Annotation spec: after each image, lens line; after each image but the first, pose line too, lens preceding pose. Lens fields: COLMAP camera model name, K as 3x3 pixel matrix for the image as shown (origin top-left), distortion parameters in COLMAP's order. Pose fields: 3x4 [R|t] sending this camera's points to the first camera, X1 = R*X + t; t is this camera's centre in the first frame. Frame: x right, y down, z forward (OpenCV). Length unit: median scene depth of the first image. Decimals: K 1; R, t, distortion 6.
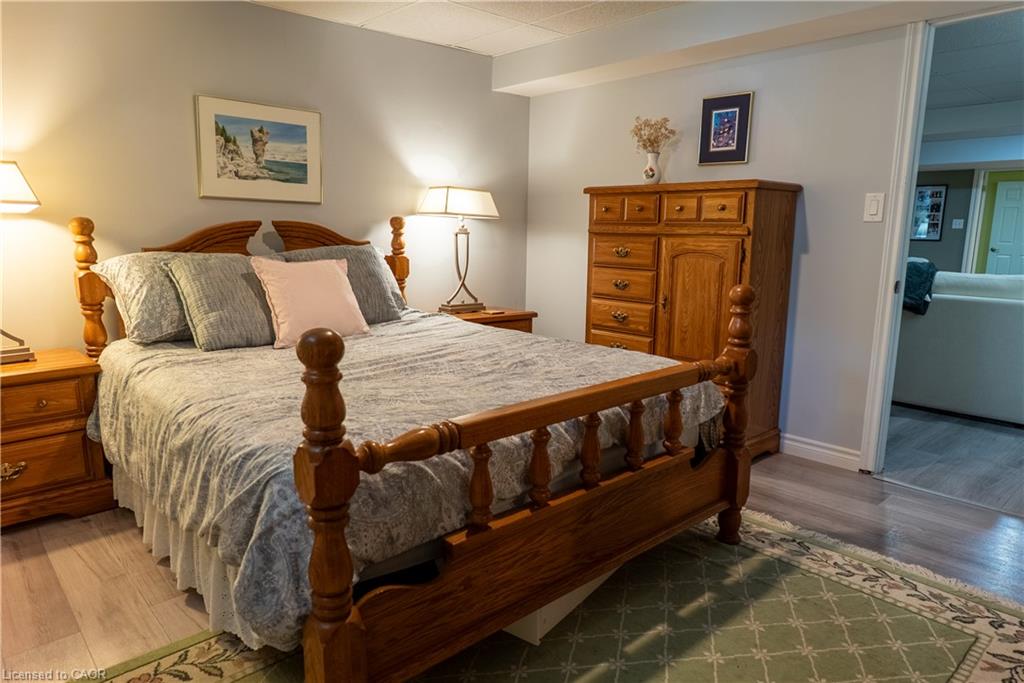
lens RADIAL K [[654.5, 0, 508.1], [0, 654.5, 341.3], [0, 0, 1]] dist [-0.000563, -0.000829]
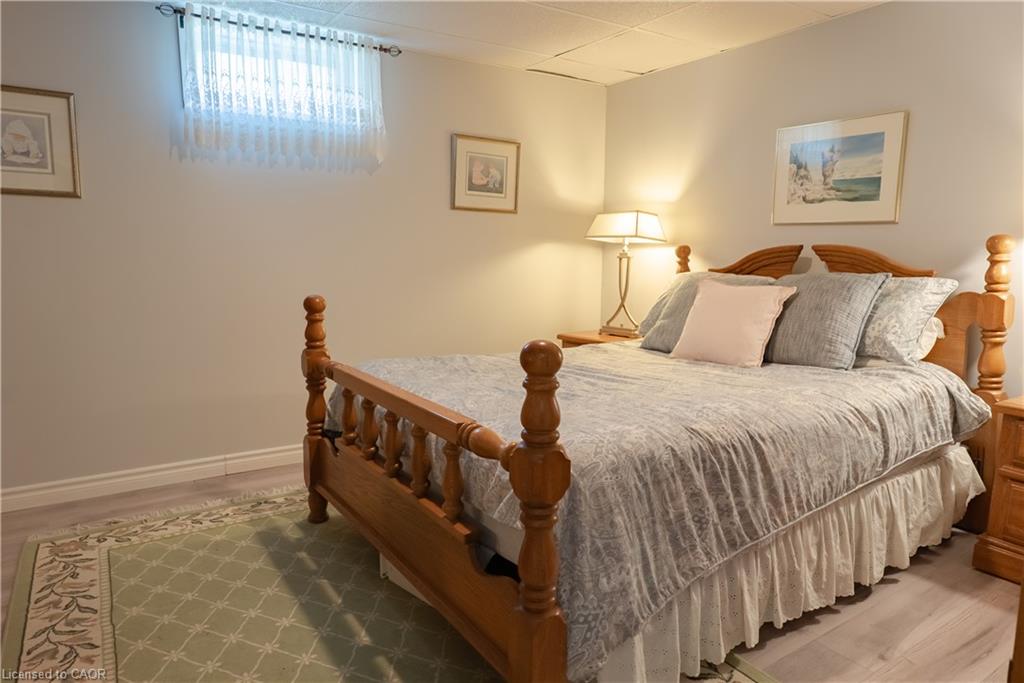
lens RADIAL K [[654.5, 0, 508.1], [0, 654.5, 341.3], [0, 0, 1]] dist [-0.000563, -0.000829]
pose [[-0.158889, 0.120631, -0.979899, 0.651390], [-0.181451, 0.972033, 0.149085, -0.110113], [0.970479, 0.201492, -0.132557, 0.728941]]
